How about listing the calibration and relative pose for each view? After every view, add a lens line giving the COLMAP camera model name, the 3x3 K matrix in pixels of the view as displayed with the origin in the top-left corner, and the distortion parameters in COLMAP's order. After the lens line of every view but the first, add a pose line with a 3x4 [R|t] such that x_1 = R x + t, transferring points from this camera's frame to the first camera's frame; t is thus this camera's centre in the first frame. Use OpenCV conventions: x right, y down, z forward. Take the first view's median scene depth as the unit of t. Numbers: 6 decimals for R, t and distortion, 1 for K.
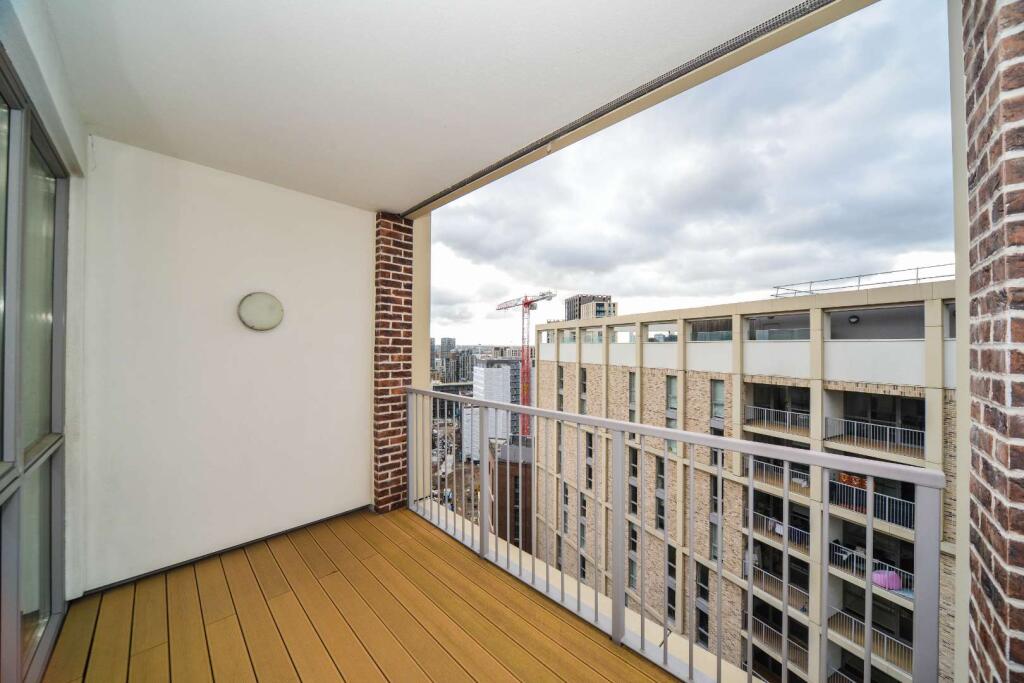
lens RADIAL K [[348.8, 0, 515.6], [0, 348.8, 344.8], [0, 0, 1]] dist [-0.014197, 0.000320]
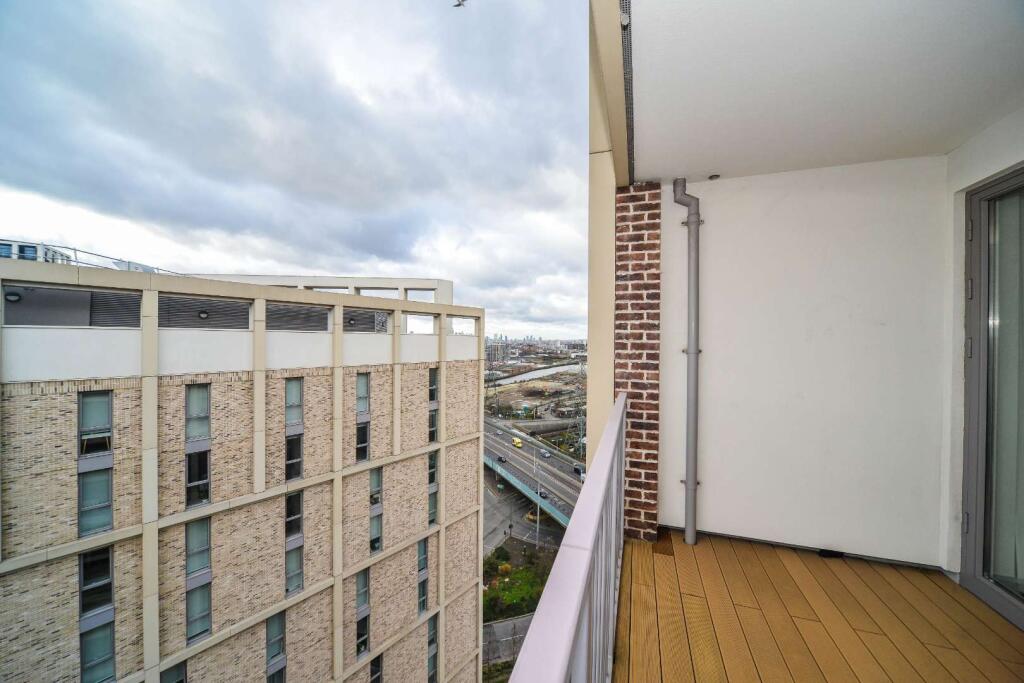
lens RADIAL K [[348.8, 0, 516.2], [0, 348.8, 341.1], [0, 0, 1]] dist [-0.014197, 0.000320]
pose [[-0.419016, -0.006761, 0.907954, -0.222329], [-0.008192, 0.999960, 0.003665, 0.004899], [-0.907942, -0.005902, -0.419055, 0.475725]]
